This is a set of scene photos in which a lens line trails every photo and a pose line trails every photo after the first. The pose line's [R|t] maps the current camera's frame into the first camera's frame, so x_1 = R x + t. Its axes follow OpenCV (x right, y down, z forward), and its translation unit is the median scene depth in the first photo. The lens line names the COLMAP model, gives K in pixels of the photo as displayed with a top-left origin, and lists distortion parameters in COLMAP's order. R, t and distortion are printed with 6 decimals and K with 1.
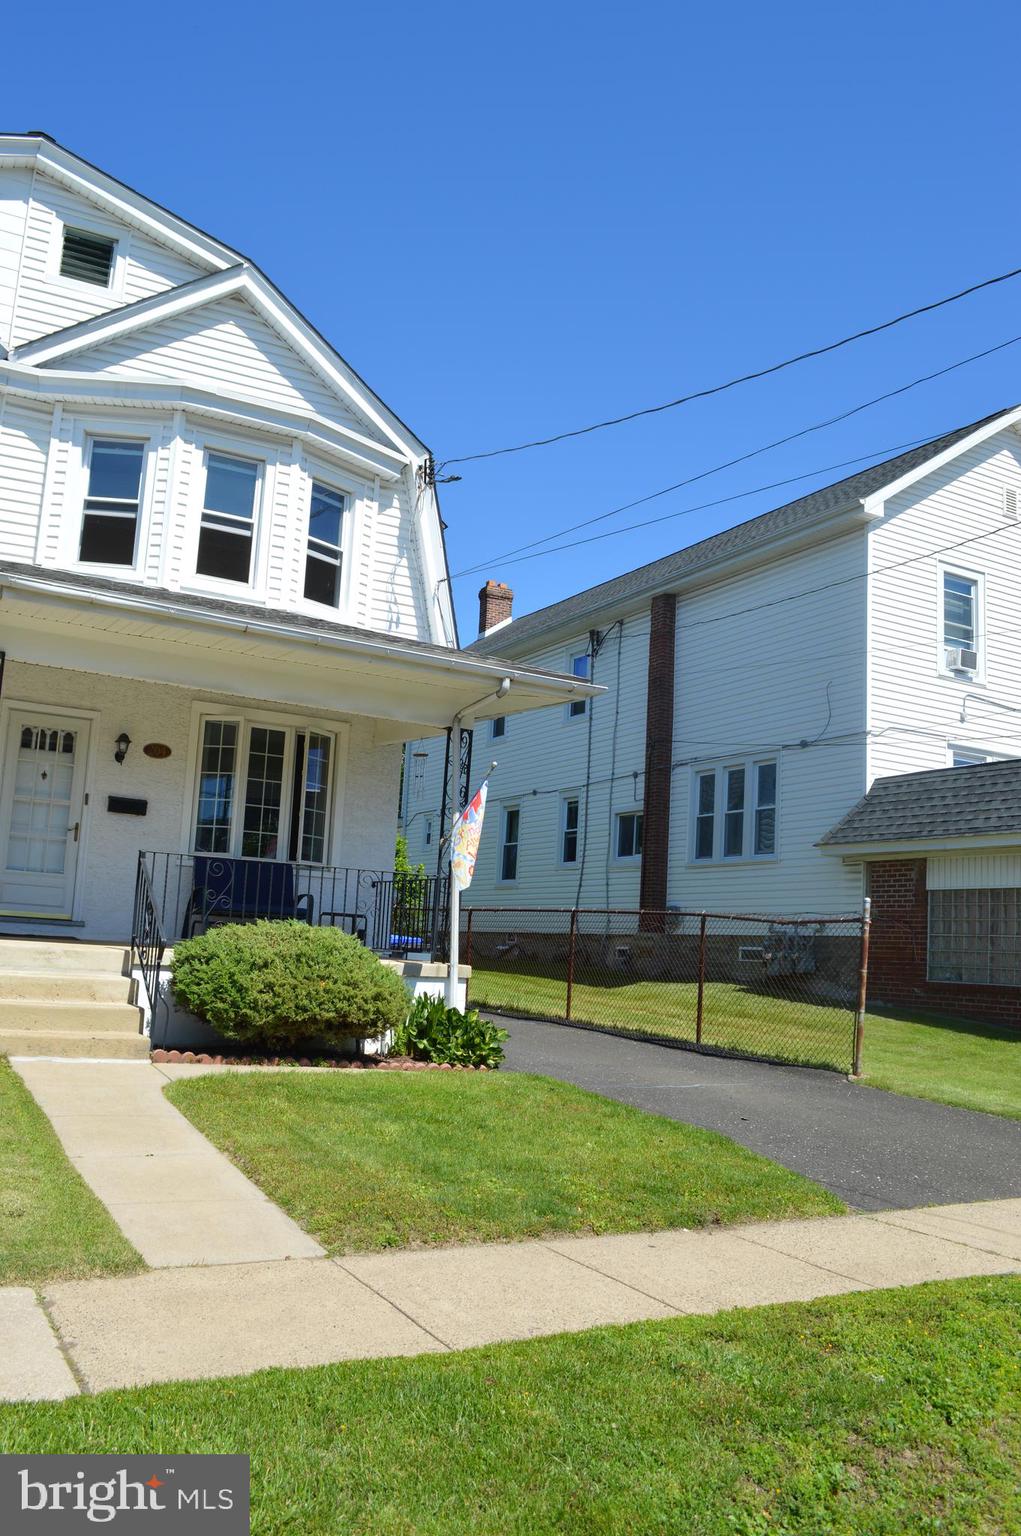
lens RADIAL K [[1261.8, 0, 501.2], [0, 1261.8, 767.3], [0, 0, 1]] dist [-0.083179, 0.005616]
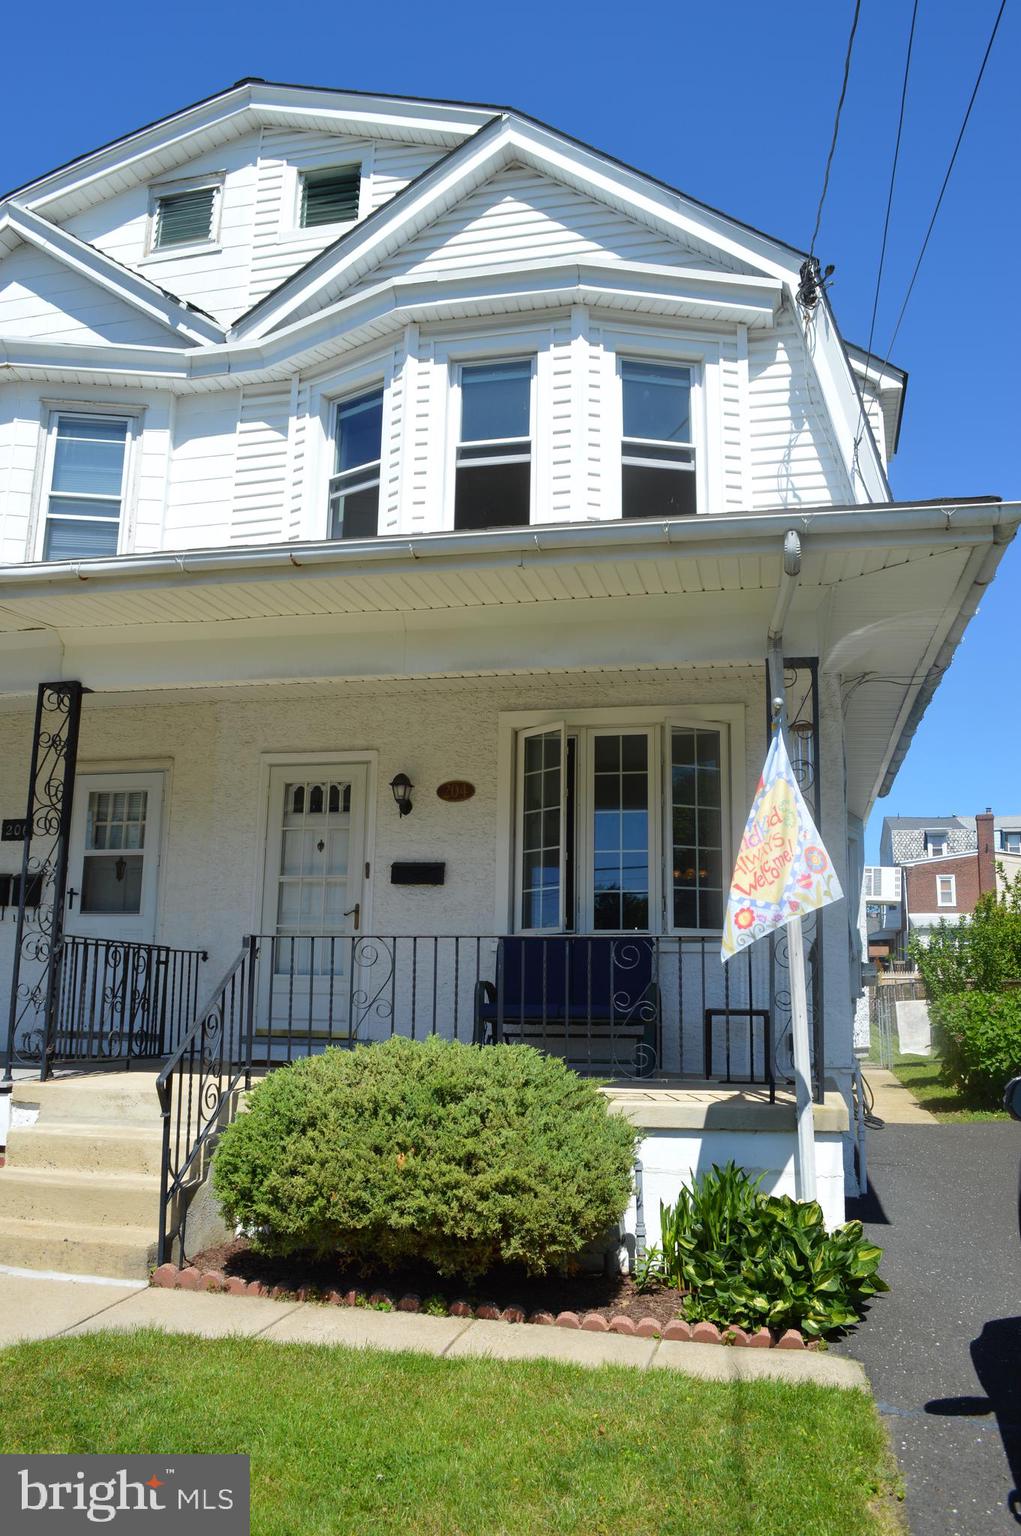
lens RADIAL K [[1227.1, 0, 510.5], [0, 1227.1, 768.0], [0, 0, 1]] dist [-0.084849, 0.010552]
pose [[0.747664, -0.168201, -0.642423, 0.196232], [0.121812, 0.985714, -0.116315, 0.058582], [0.652810, 0.008710, 0.757472, 0.501214]]
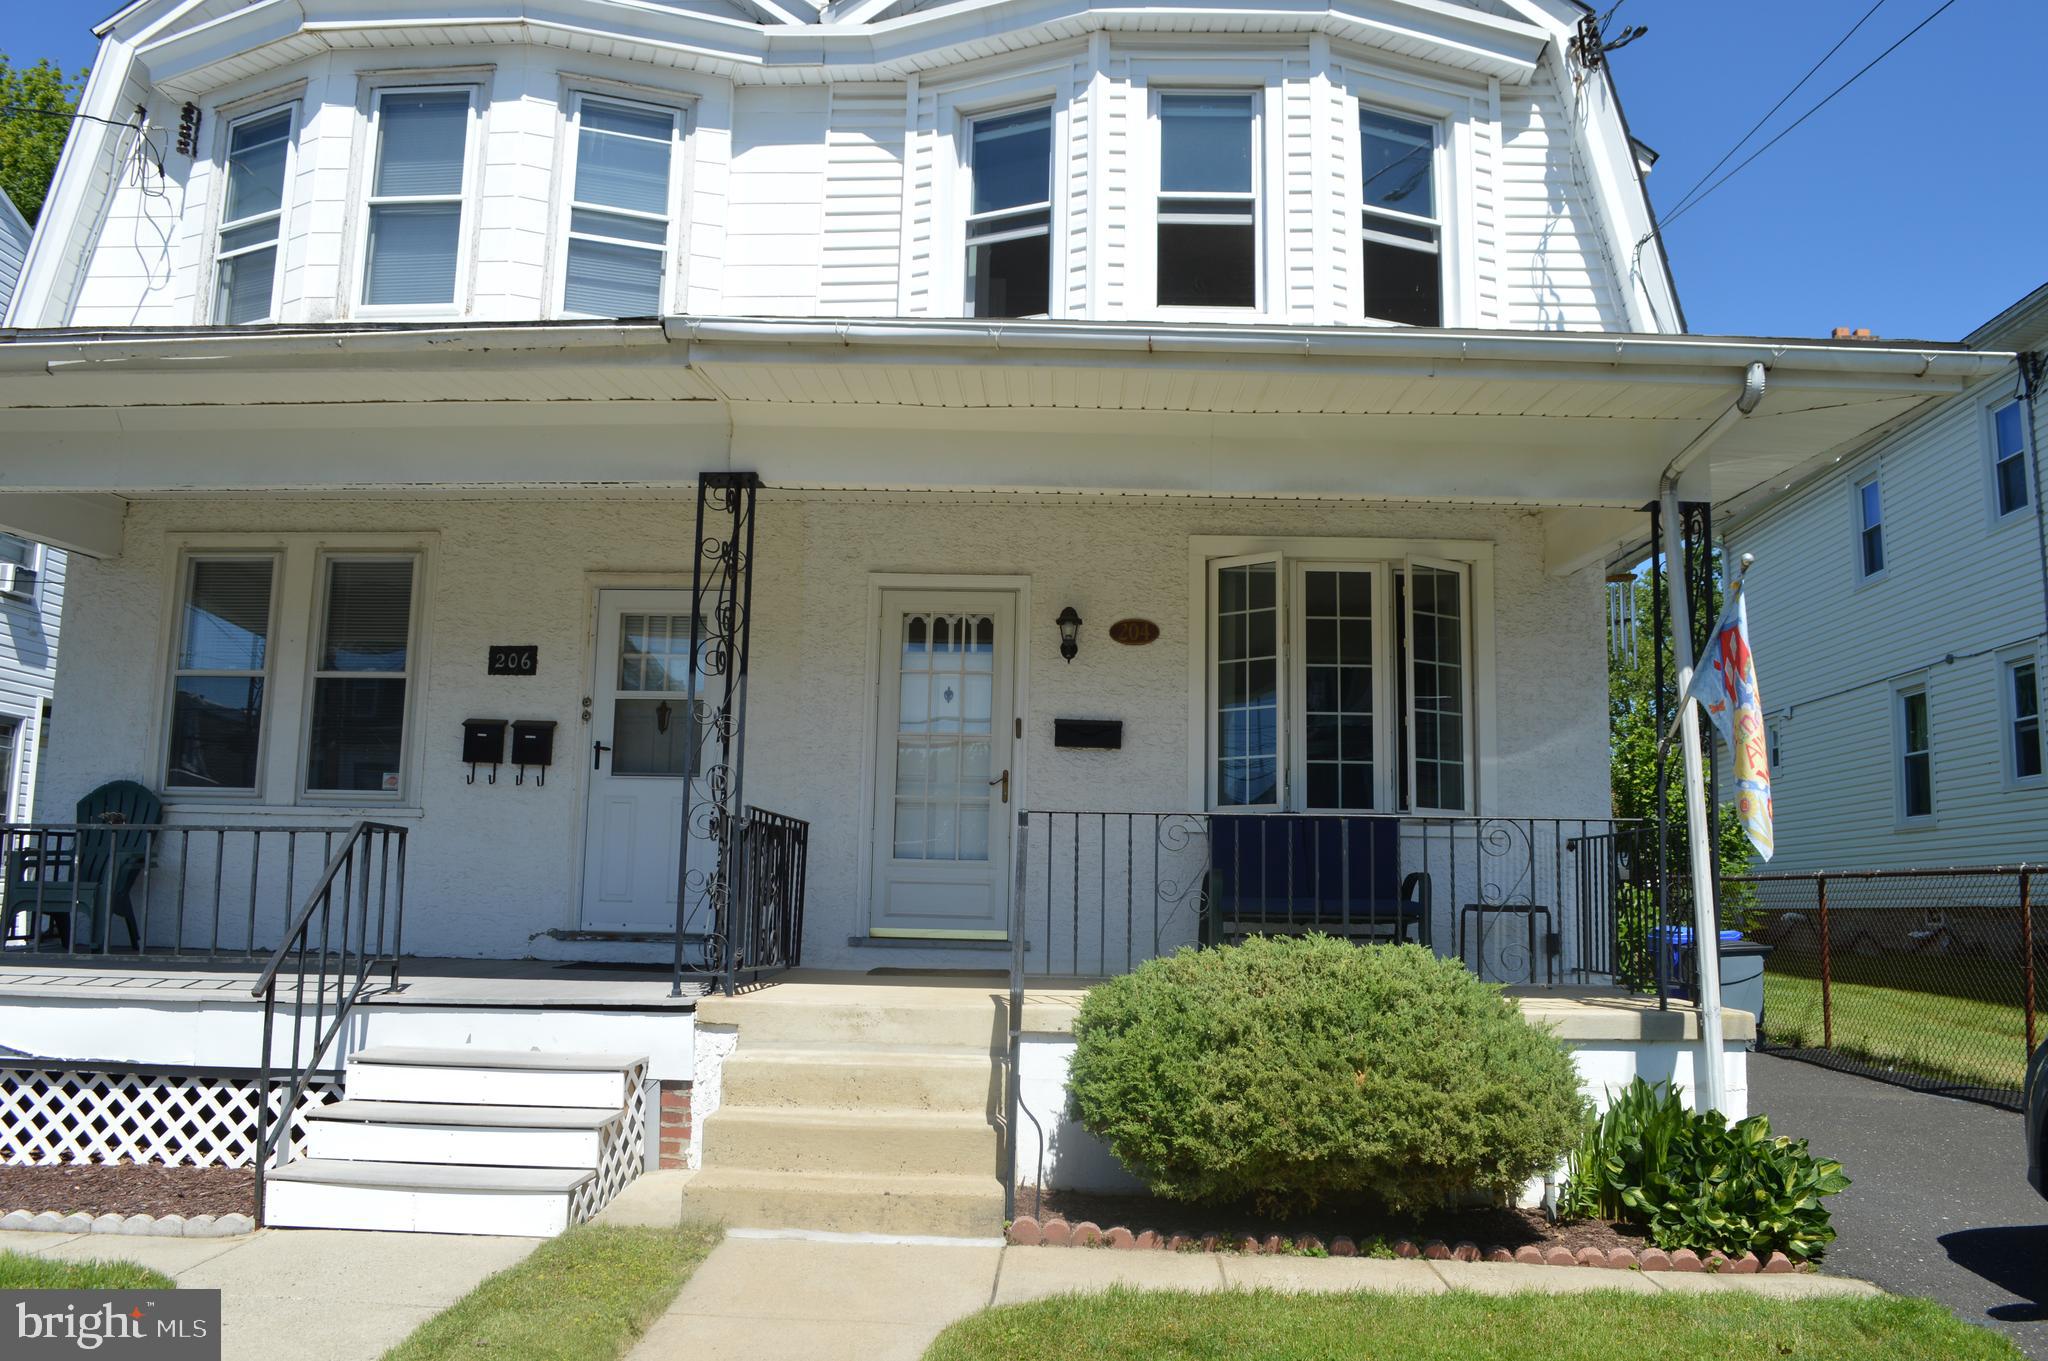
lens RADIAL K [[1636.1, 0, 1023.9], [0, 1636.1, 669.7], [0, 0, 1]] dist [-0.084849, 0.010552]
pose [[0.860782, -0.108038, -0.497376, 0.046724], [0.098452, 0.994099, -0.045549, 0.032499], [0.499362, -0.009760, 0.866339, 0.342351]]
